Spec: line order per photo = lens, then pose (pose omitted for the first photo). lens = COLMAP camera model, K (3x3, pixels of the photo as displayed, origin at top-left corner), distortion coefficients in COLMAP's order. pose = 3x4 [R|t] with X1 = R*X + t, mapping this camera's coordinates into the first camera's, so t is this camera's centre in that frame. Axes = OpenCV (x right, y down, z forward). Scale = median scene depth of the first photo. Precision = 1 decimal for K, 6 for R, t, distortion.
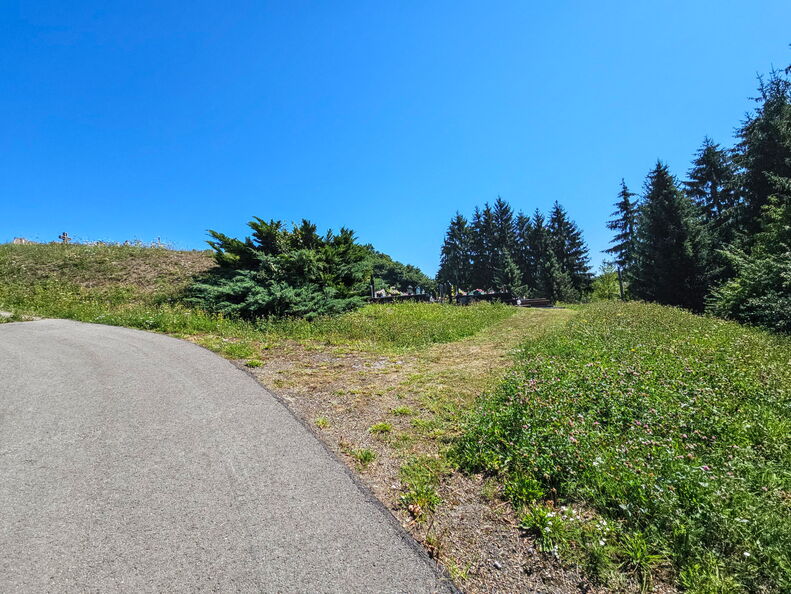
lens RADIAL K [[320.3, 0, 392.1], [0, 320.3, 294.6], [0, 0, 1]] dist [-0.002592, -0.000425]
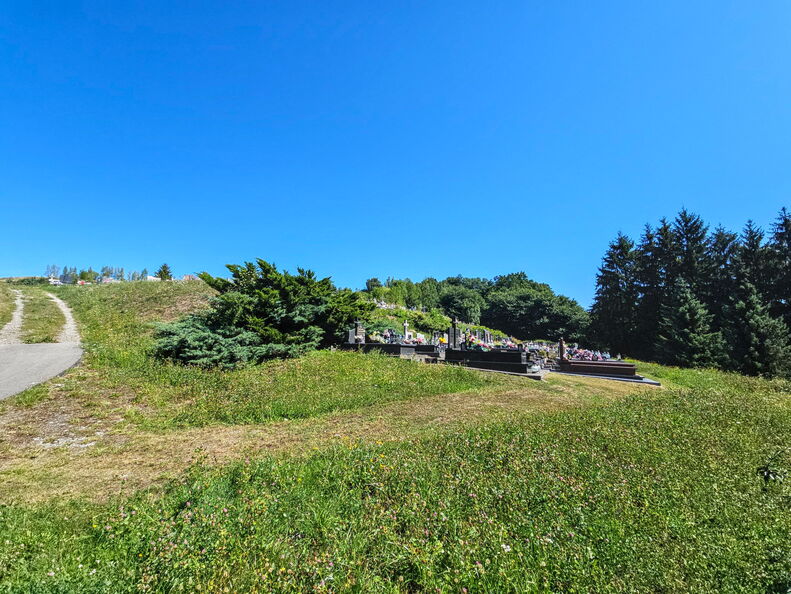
lens RADIAL K [[320.3, 0, 395.8], [0, 320.3, 298.4], [0, 0, 1]] dist [-0.002592, -0.000425]
pose [[0.884241, 0.028471, -0.466162, 0.092983], [-0.062753, 0.996332, -0.058181, -0.013981], [0.462795, 0.080698, 0.882784, 0.052354]]
